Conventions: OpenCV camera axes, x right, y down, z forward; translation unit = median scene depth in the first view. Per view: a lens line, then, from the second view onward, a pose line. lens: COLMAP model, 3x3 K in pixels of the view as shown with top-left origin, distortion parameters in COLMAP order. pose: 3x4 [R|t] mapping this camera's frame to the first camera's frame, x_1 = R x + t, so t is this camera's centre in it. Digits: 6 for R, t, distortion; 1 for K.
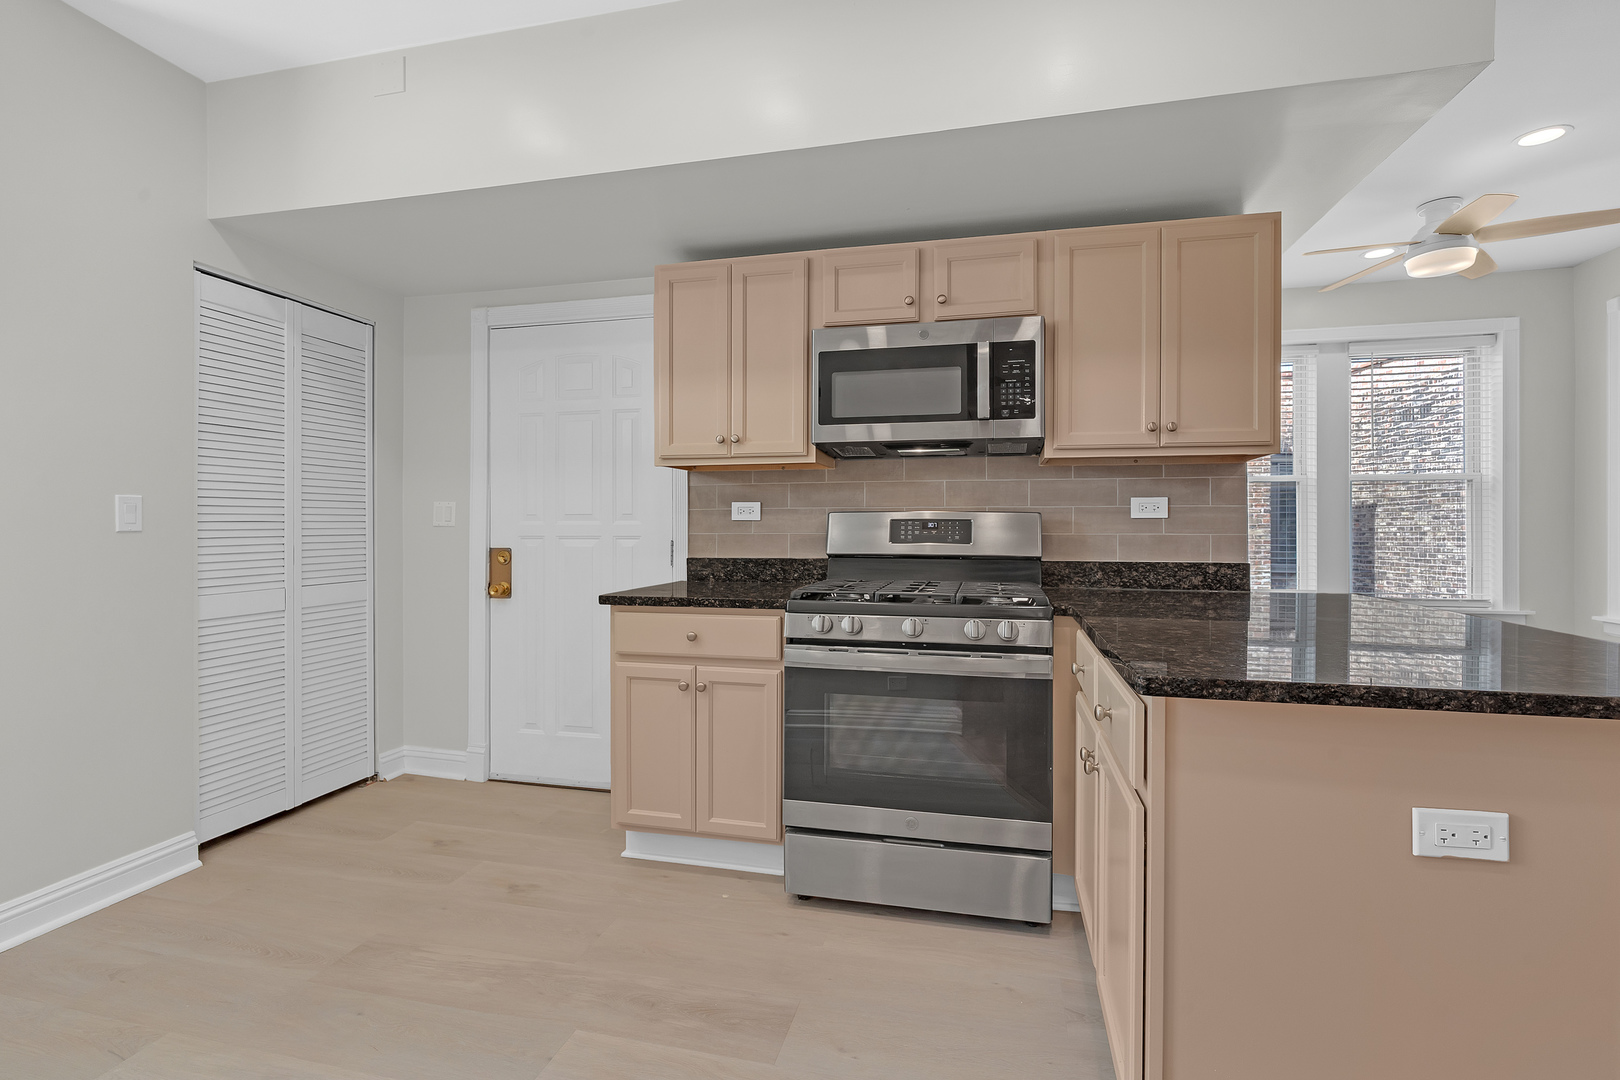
lens RADIAL K [[723.4, 0, 811.9], [0, 723.4, 529.8], [0, 0, 1]] dist [-0.001481, -0.000155]
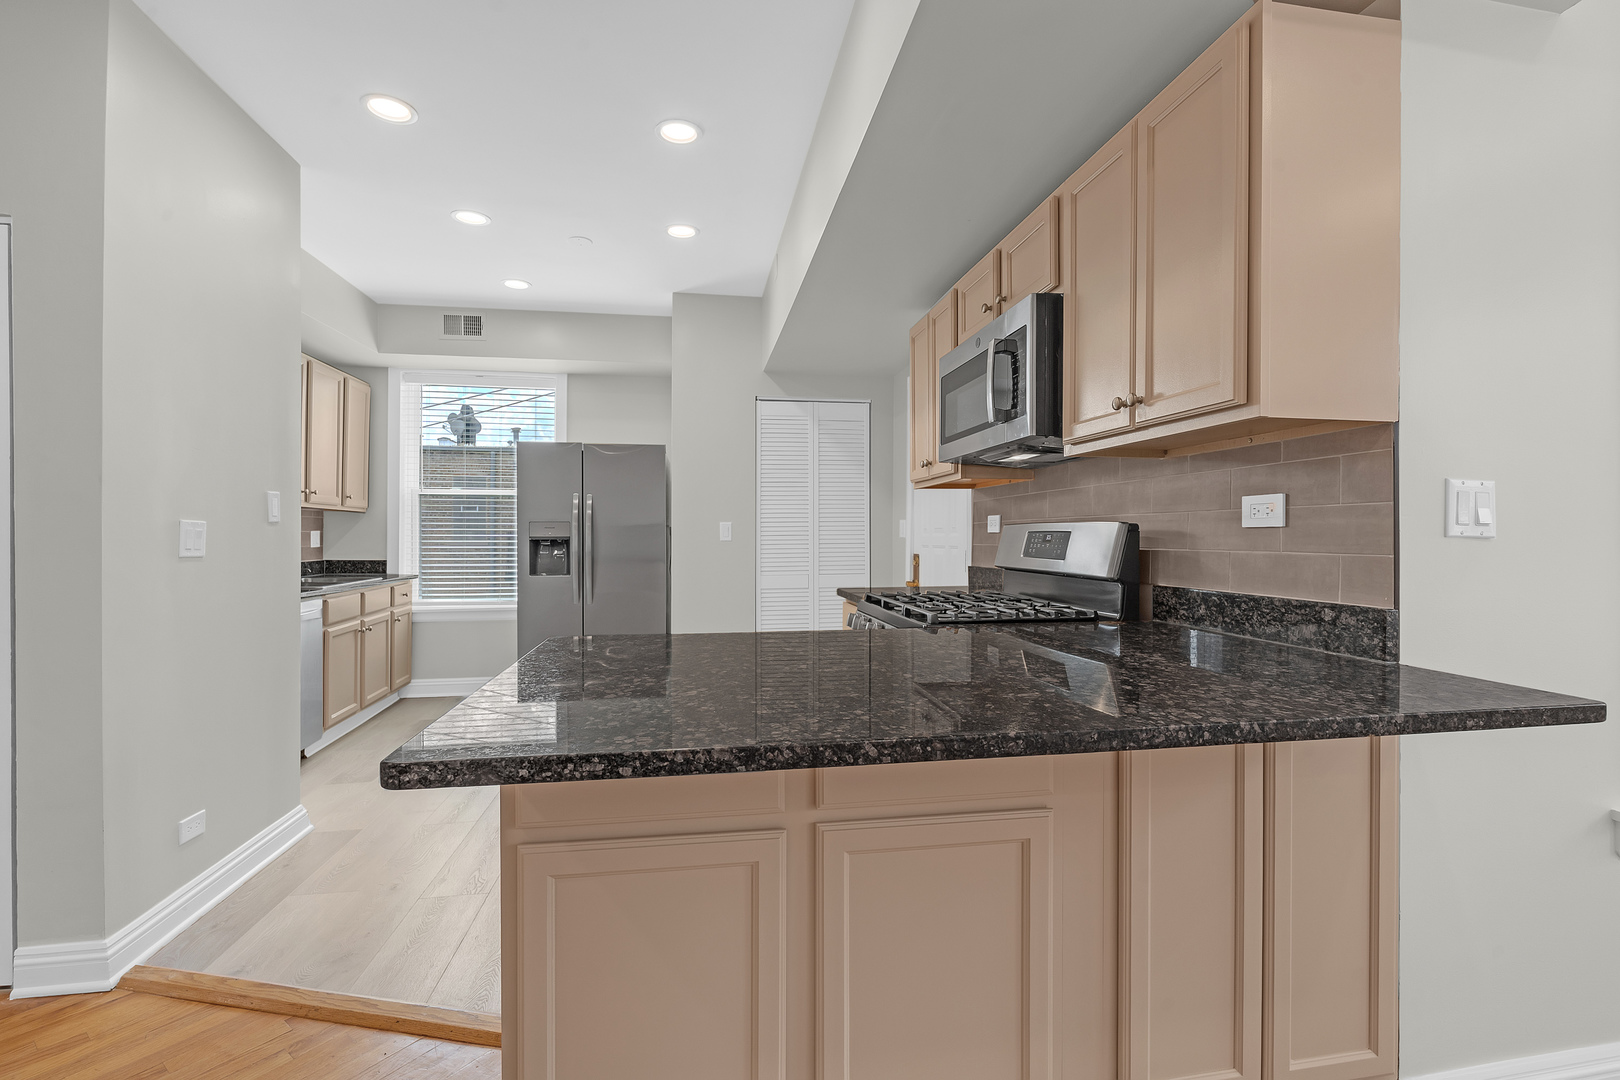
lens RADIAL K [[723.4, 0, 811.9], [0, 723.4, 529.8], [0, 0, 1]] dist [-0.001481, -0.000155]
pose [[0.392244, -0.009391, -0.919813, 0.898252], [-0.001714, 0.999939, -0.010939, -0.006307], [0.919860, 0.005867, 0.392204, 0.379417]]
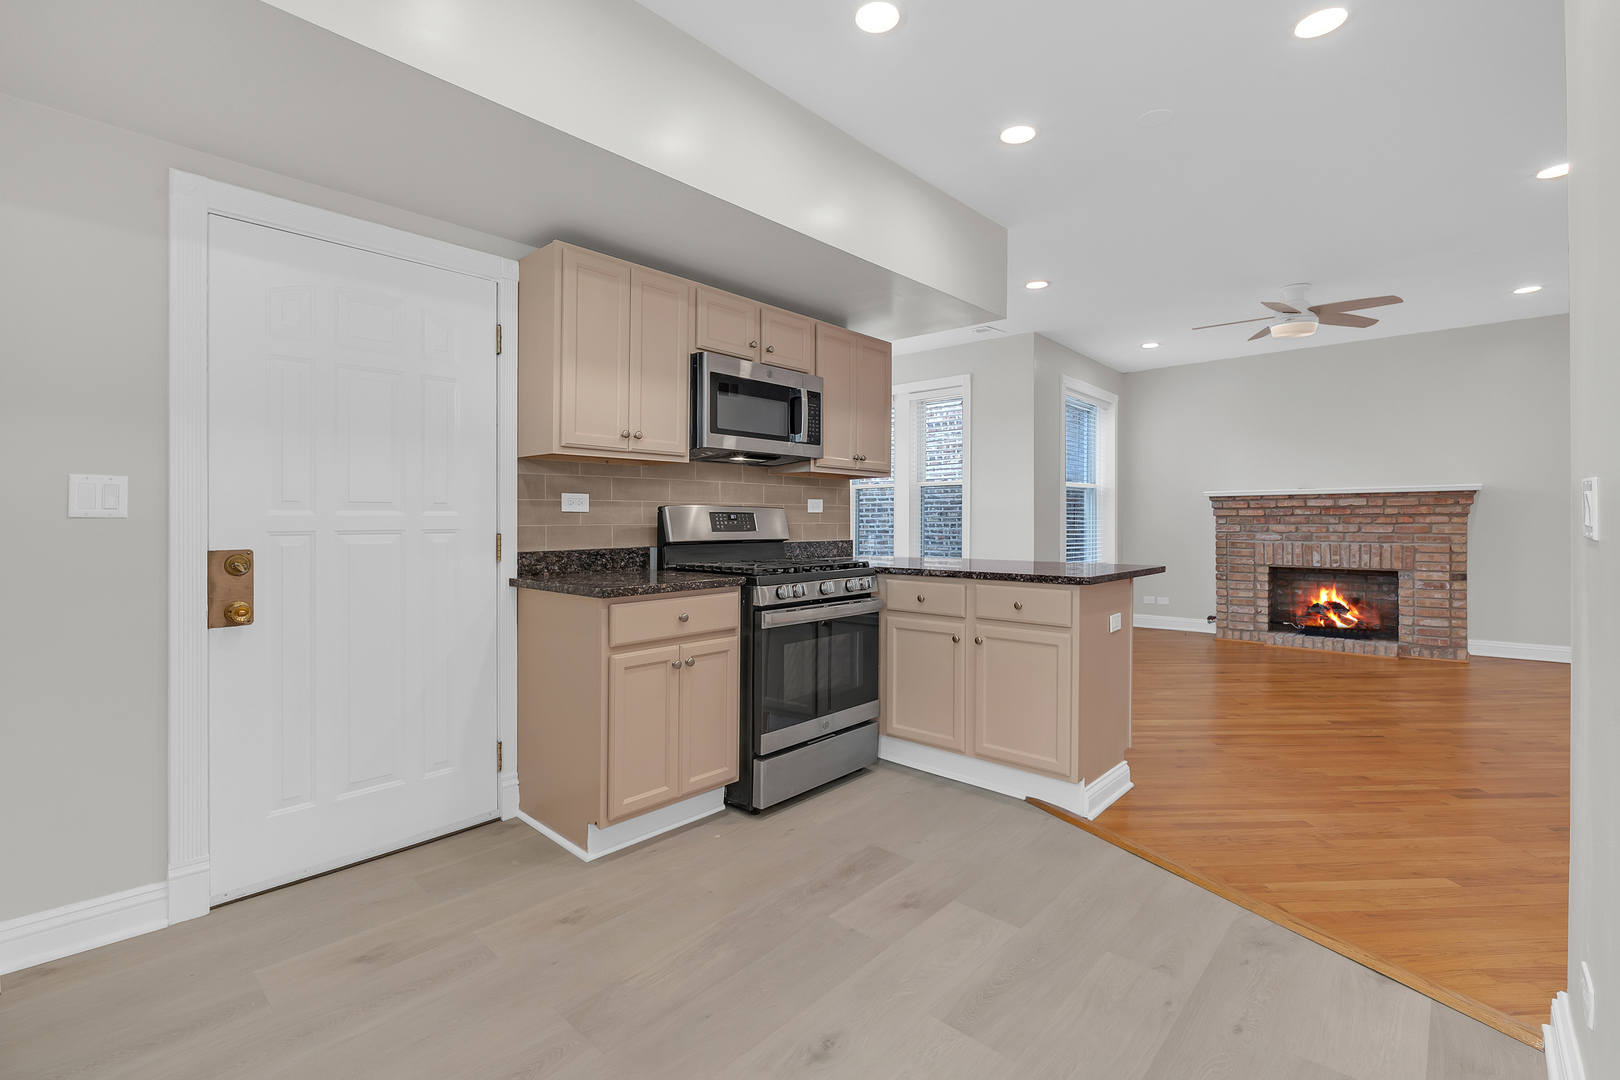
lens RADIAL K [[723.4, 0, 811.9], [0, 723.4, 529.8], [0, 0, 1]] dist [-0.001481, -0.000155]
pose [[0.487794, -0.012981, 0.872862, -0.883894], [0.005405, 0.999915, 0.011849, 0.001686], [-0.872942, -0.001062, 0.487823, 0.253489]]
